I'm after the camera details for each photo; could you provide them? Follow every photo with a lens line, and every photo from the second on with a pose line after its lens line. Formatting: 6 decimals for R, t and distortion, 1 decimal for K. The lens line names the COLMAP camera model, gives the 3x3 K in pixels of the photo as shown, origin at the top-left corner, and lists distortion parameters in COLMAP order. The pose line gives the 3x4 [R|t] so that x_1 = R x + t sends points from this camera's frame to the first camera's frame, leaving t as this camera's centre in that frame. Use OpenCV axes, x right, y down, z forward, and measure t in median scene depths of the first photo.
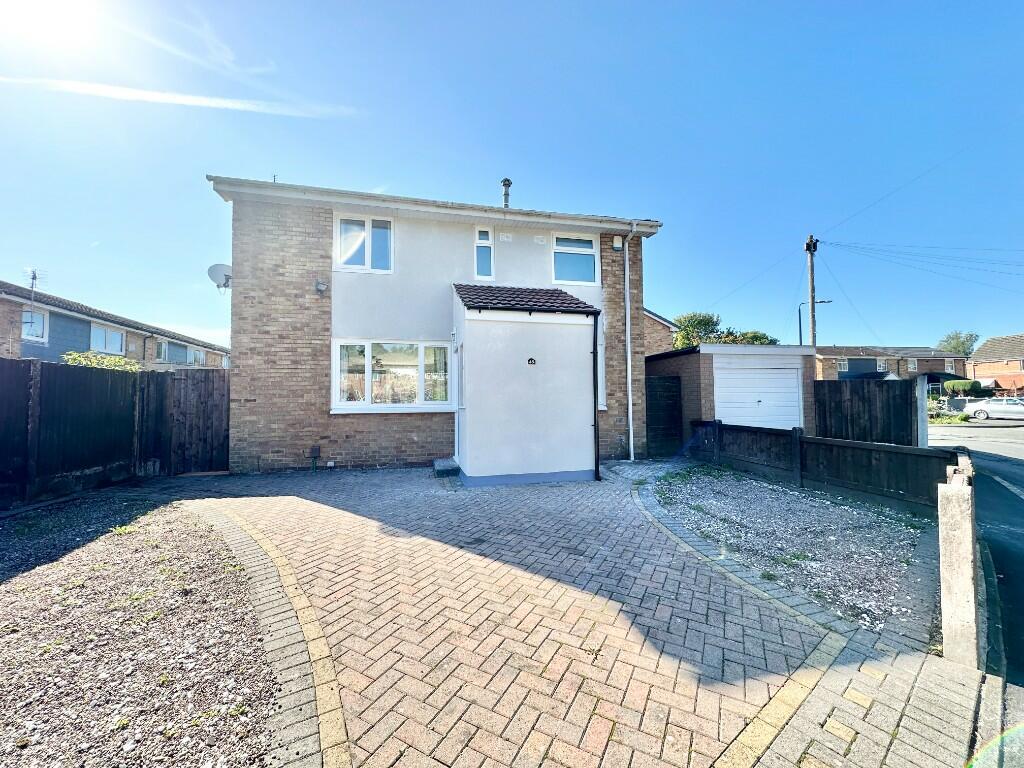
lens RADIAL K [[406.2, 0, 513.5], [0, 406.2, 383.2], [0, 0, 1]] dist [-0.002653, 0.000327]
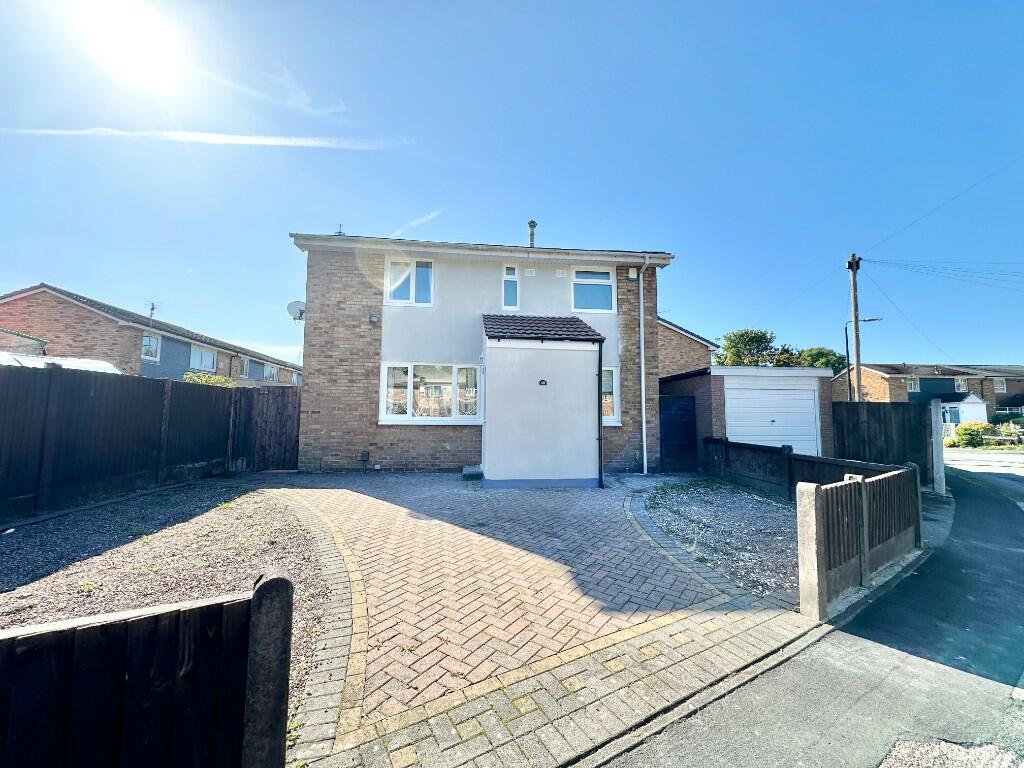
lens RADIAL K [[406.2, 0, 513.6], [0, 406.2, 382.8], [0, 0, 1]] dist [-0.002653, 0.000327]
pose [[0.992762, 0.007887, -0.119838, 0.089164], [-0.012767, 0.999118, -0.040010, -0.004336], [0.119416, 0.041250, 0.991987, -0.146736]]
